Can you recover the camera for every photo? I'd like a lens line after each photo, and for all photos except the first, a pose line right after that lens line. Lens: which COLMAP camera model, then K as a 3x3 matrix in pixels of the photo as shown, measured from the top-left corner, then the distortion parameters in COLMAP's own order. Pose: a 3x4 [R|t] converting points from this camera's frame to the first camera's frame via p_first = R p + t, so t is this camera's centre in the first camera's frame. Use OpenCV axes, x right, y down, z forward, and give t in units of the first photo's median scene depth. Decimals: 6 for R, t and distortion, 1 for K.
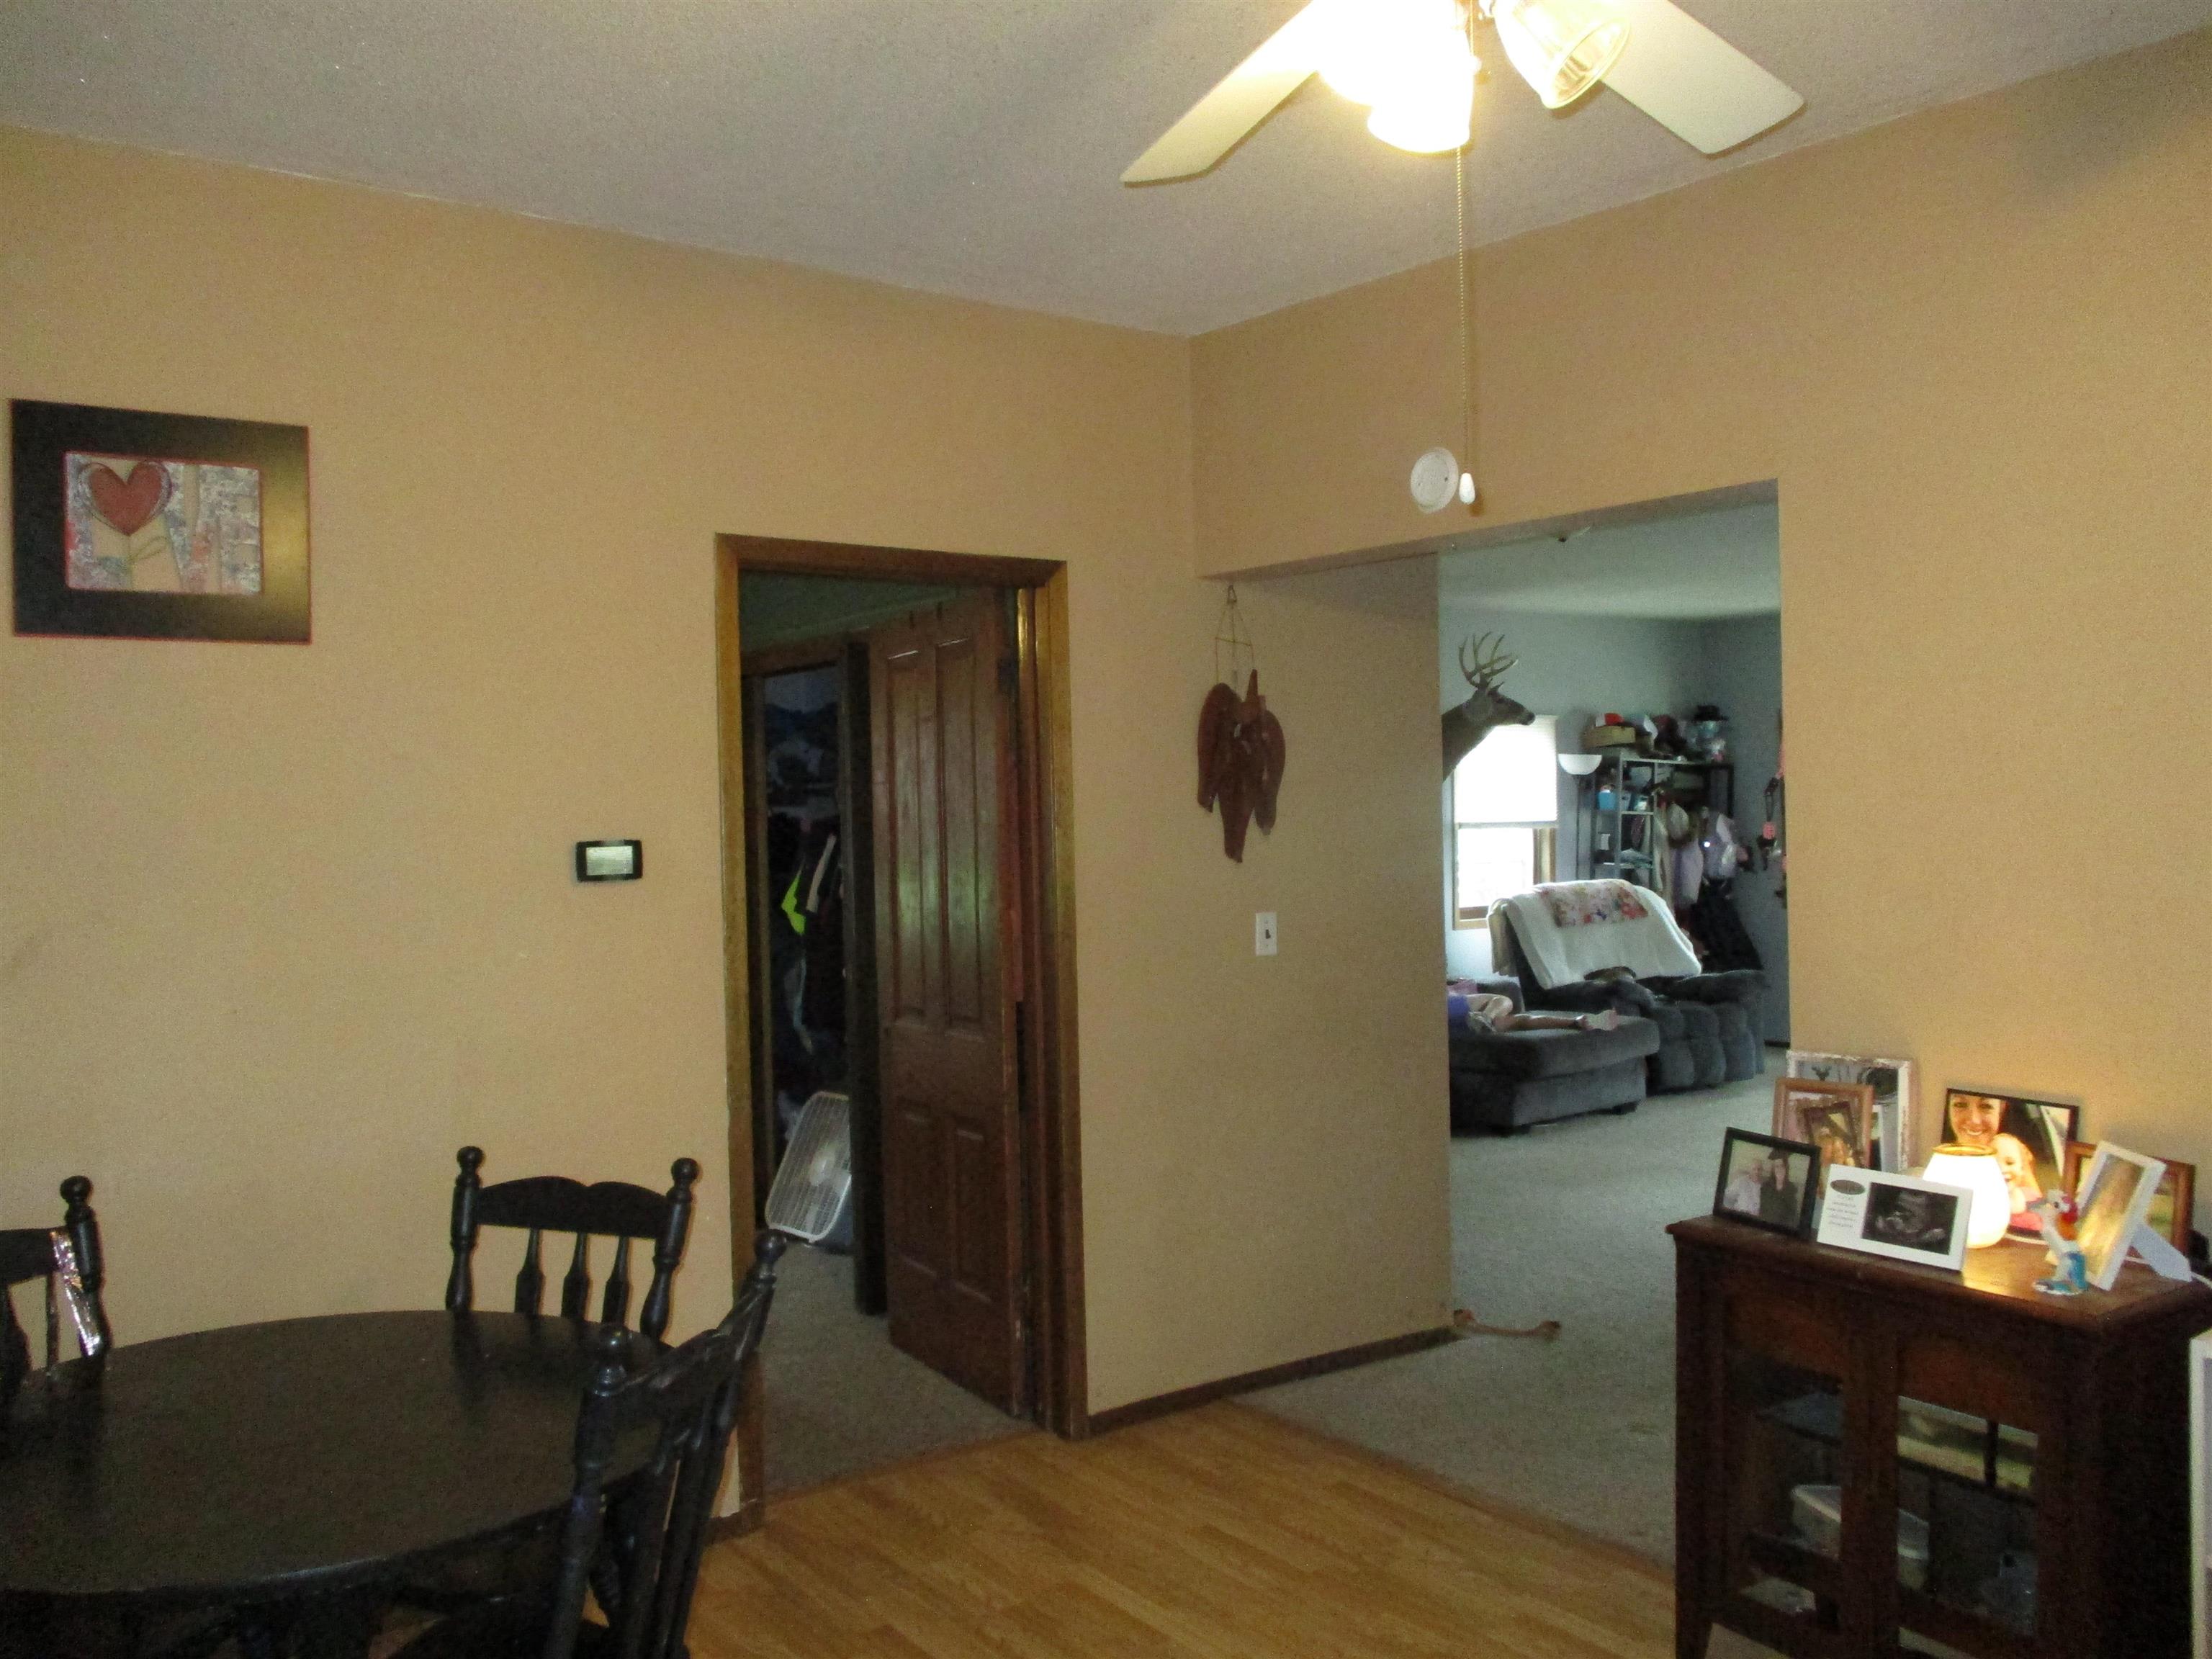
lens RADIAL K [[1842.2, 0, 1121.9], [0, 1842.2, 805.0], [0, 0, 1]] dist [-0.016521, -0.007939]
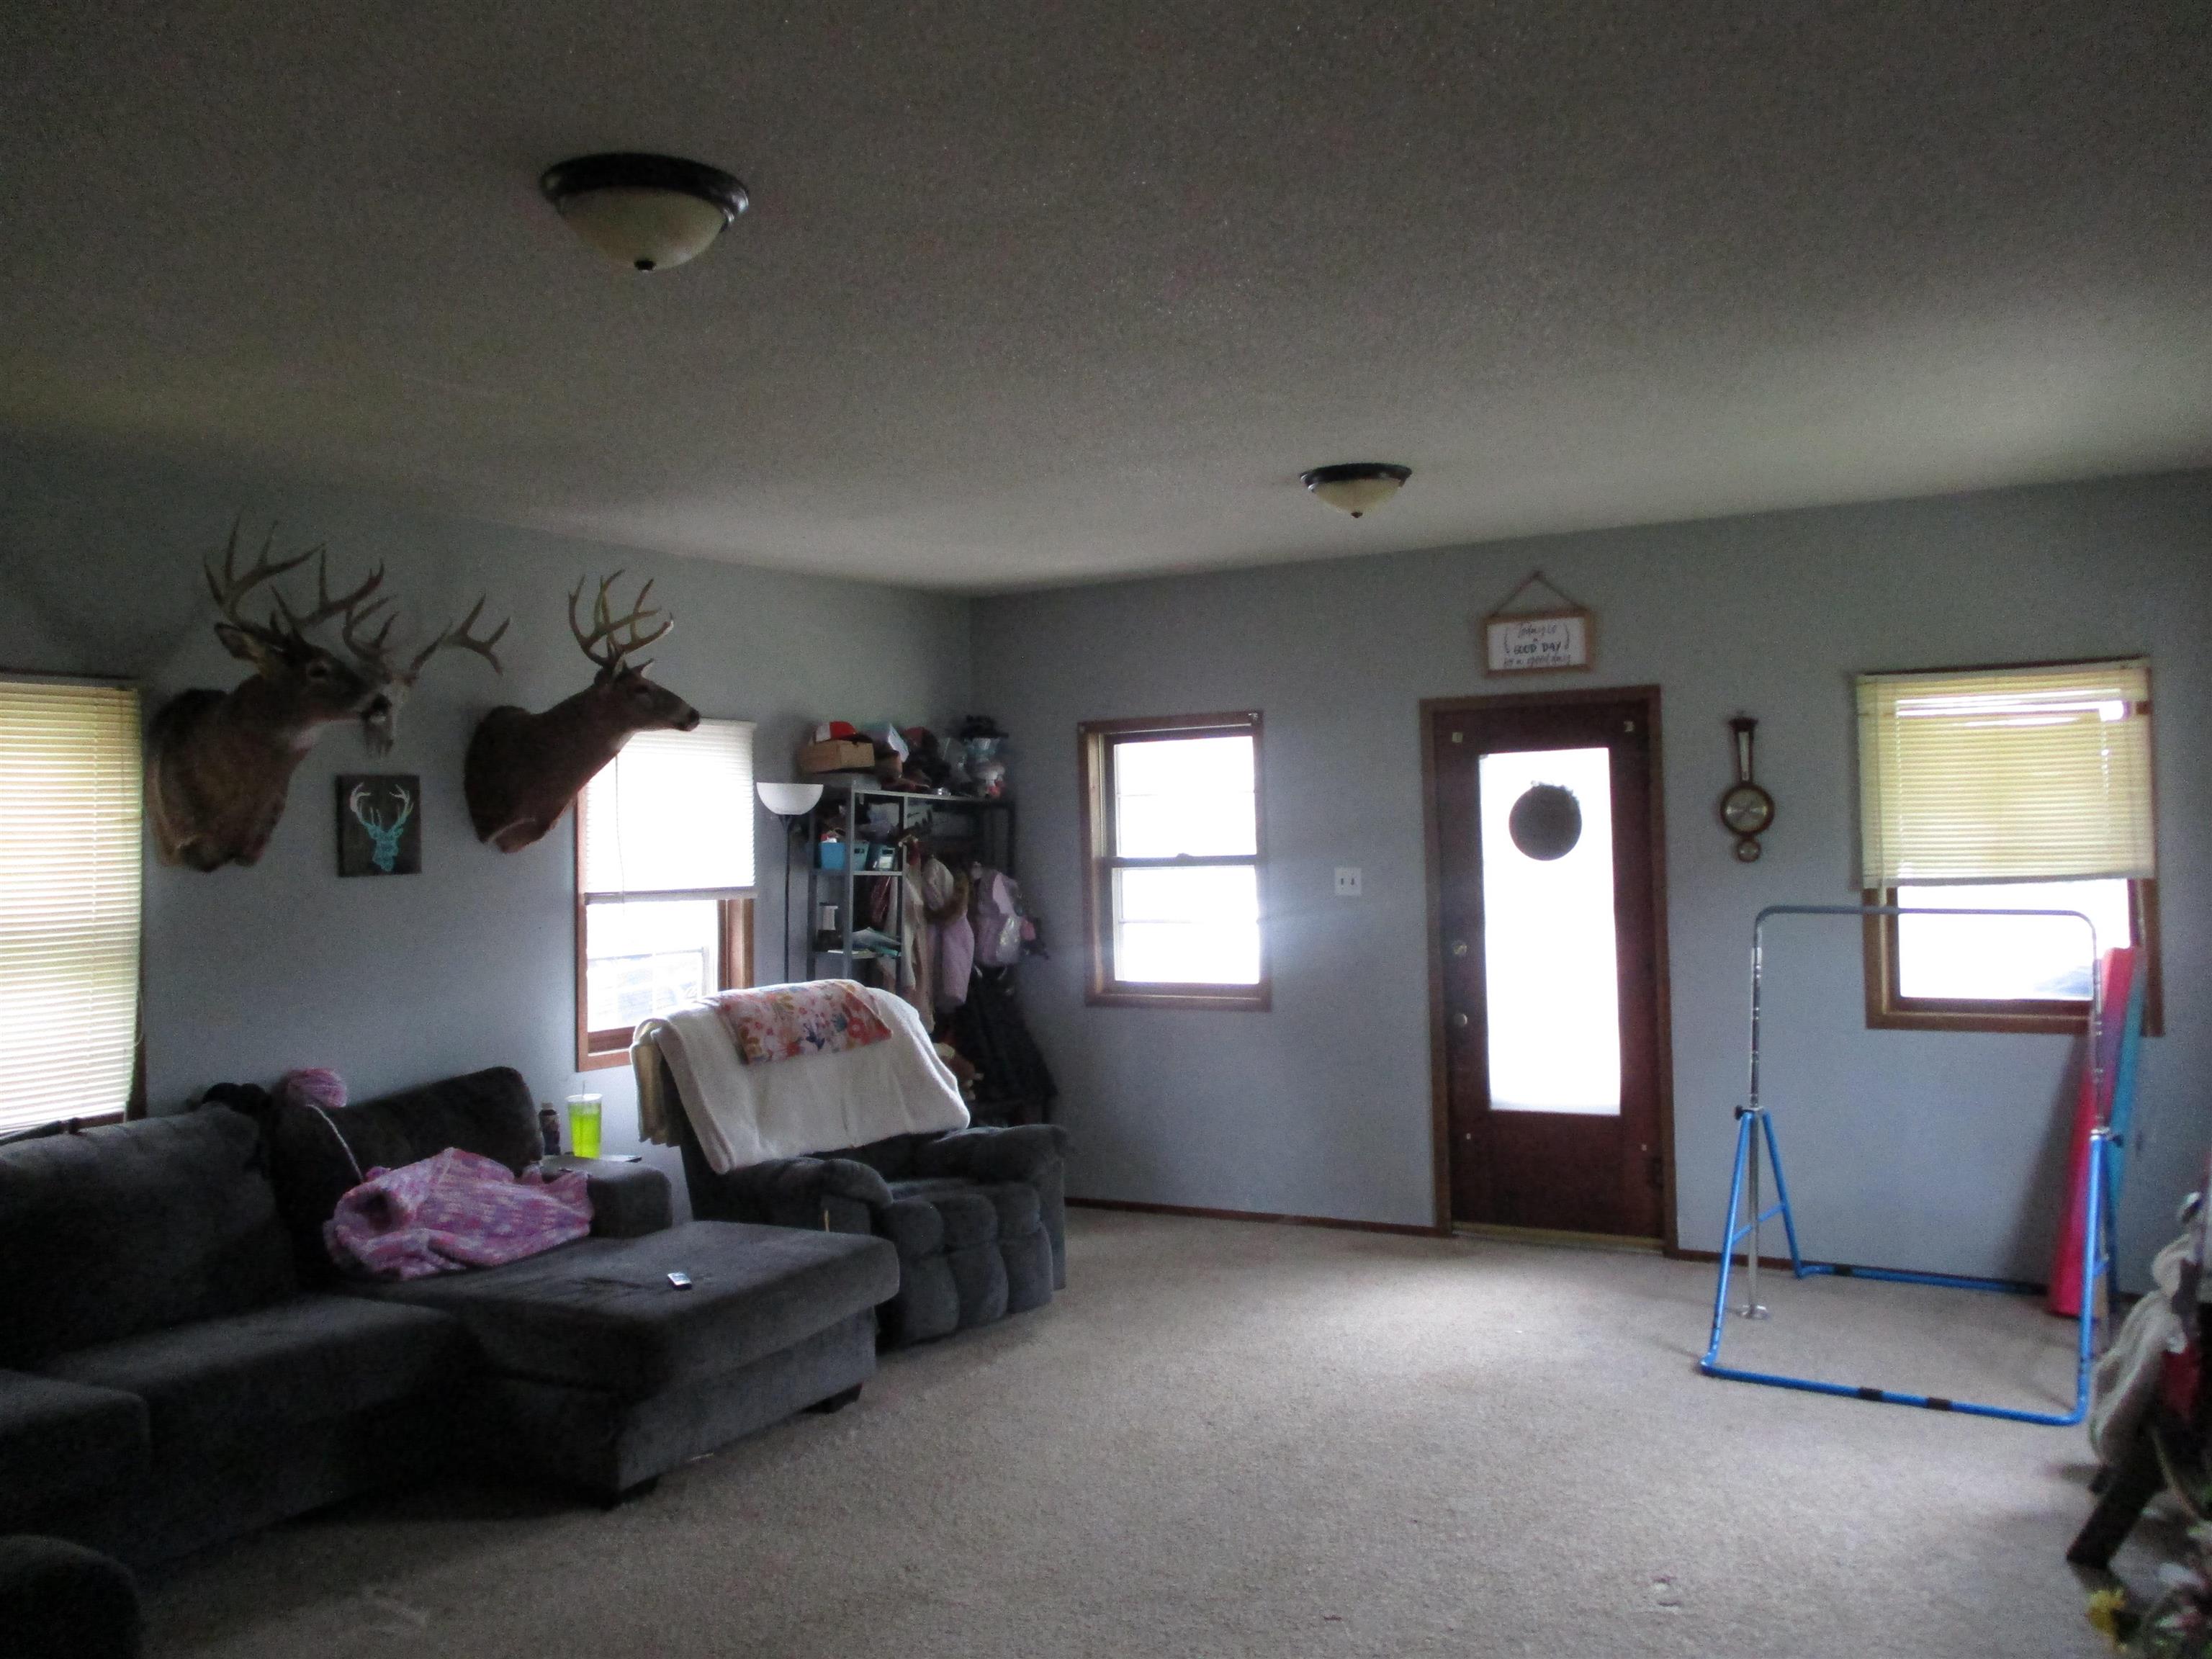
lens RADIAL K [[1910.9, 0, 1116.0], [0, 1910.9, 796.7], [0, 0, 1]] dist [-0.010244, -0.002191]
pose [[0.929810, 0.007593, 0.367961, 0.117584], [0.002728, 0.999617, -0.027521, -0.004460], [-0.368029, 0.026593, 0.929434, 0.363137]]
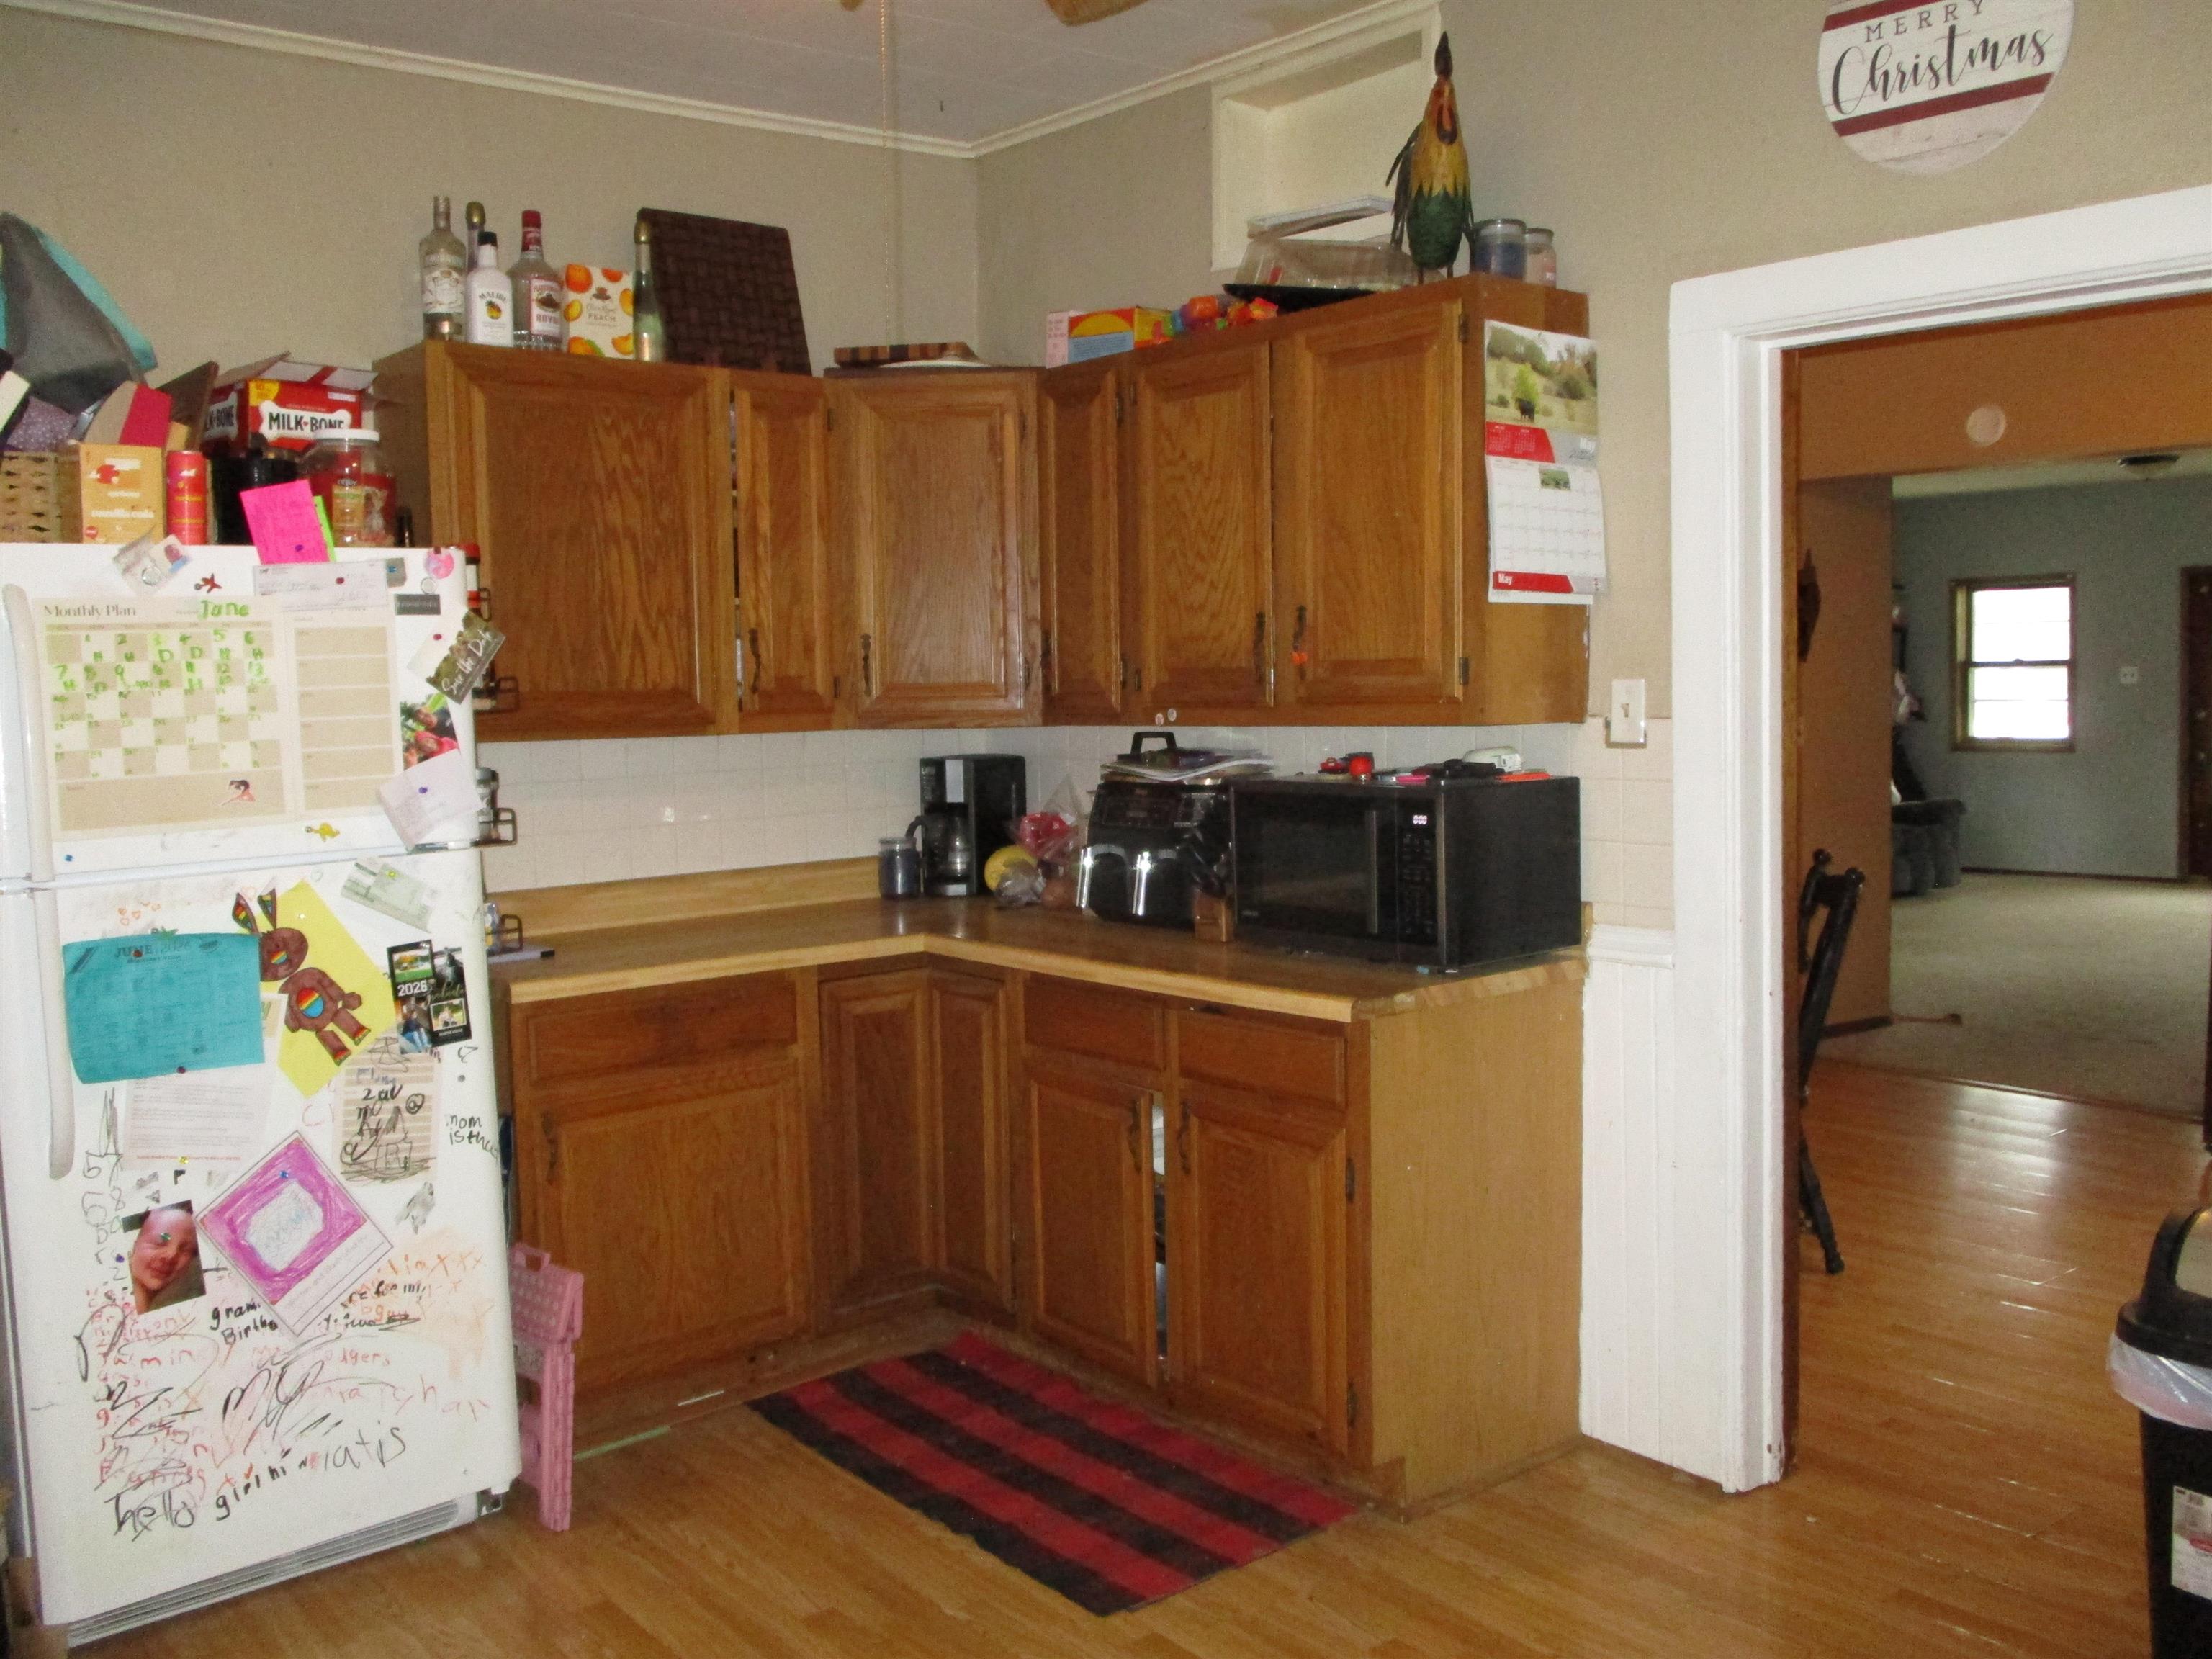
lens RADIAL K [[1961.0, 0, 1114.5], [0, 1961.0, 787.0], [0, 0, 1]] dist [-0.049070, 0.028027]
pose [[0.999559, 0.002634, 0.029570, -0.227475], [-0.004307, 0.998383, 0.056678, 0.012746], [-0.029373, -0.056780, 0.997955, -0.231016]]
